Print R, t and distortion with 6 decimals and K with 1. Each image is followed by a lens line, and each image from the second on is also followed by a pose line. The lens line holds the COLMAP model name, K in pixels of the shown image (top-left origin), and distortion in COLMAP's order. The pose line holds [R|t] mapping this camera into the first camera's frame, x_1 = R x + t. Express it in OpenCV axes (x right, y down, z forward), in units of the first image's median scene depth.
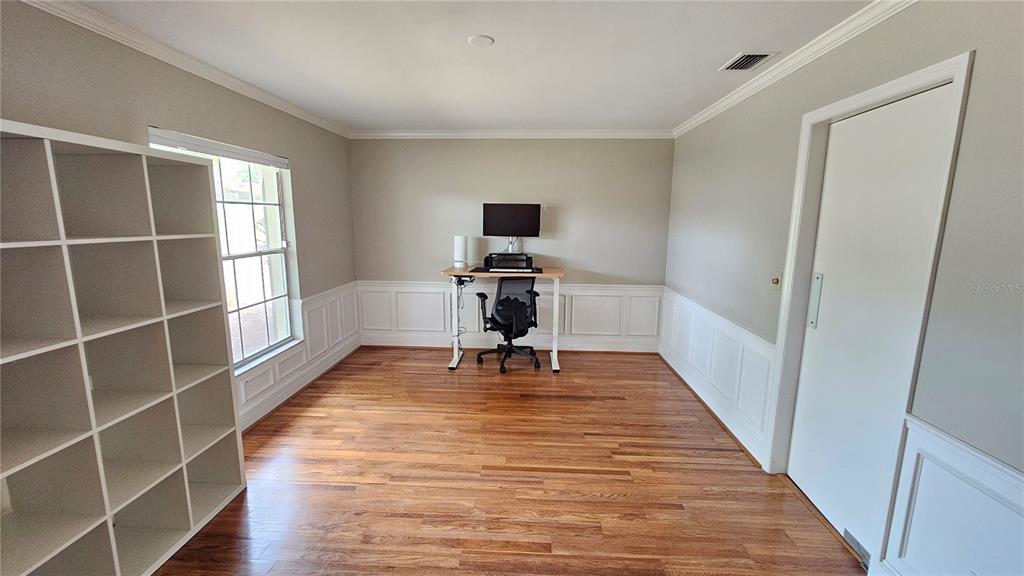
lens RADIAL K [[420.7, 0, 511.2], [0, 420.7, 286.7], [0, 0, 1]] dist [-0.002119, 0.000807]
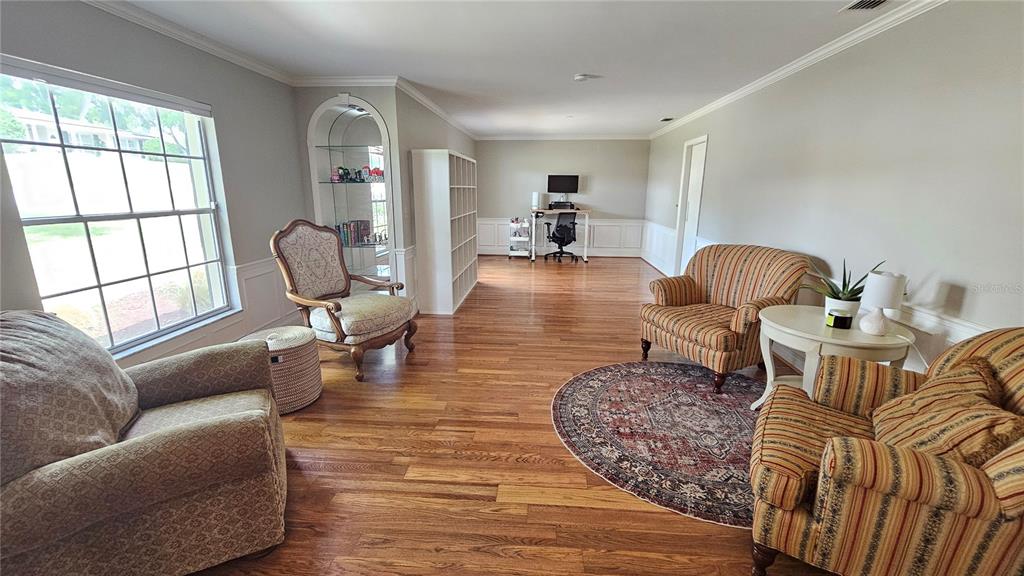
lens RADIAL K [[420.7, 0, 512.2], [0, 420.7, 289.6], [0, 0, 1]] dist [-0.002119, 0.000807]
pose [[0.999670, 0.005694, -0.025050, -0.178640], [-0.003879, 0.997404, 0.071906, 0.180162], [0.025394, -0.071785, 0.997097, -0.922307]]
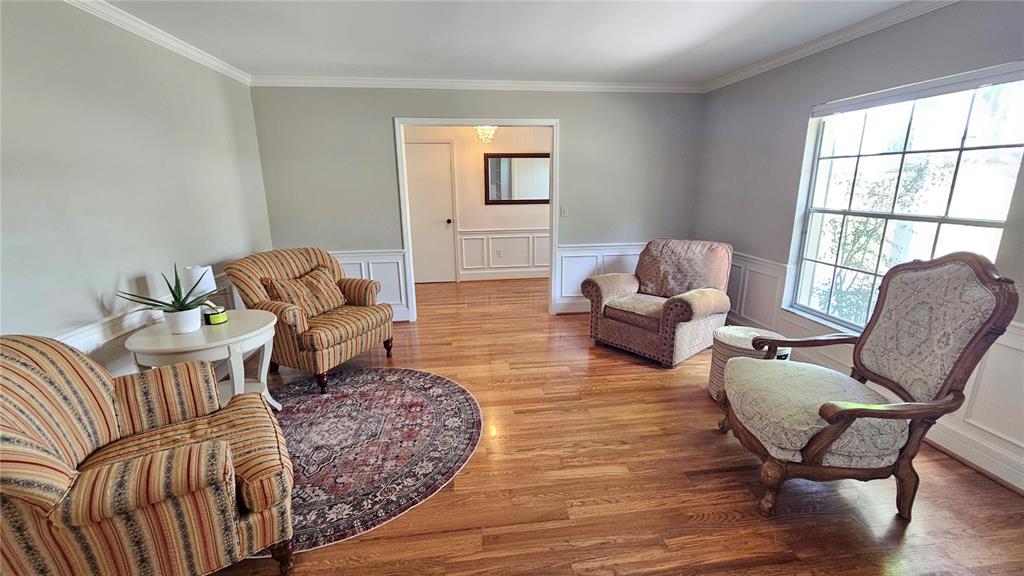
lens RADIAL K [[420.7, 0, 511.3], [0, 420.7, 287.9], [0, 0, 1]] dist [-0.002119, 0.000807]
pose [[-0.985439, 0.048129, -0.163075, 0.061795], [-0.020347, 0.918828, 0.394133, -0.322960], [0.168807, 0.391712, -0.904470, 1.928847]]
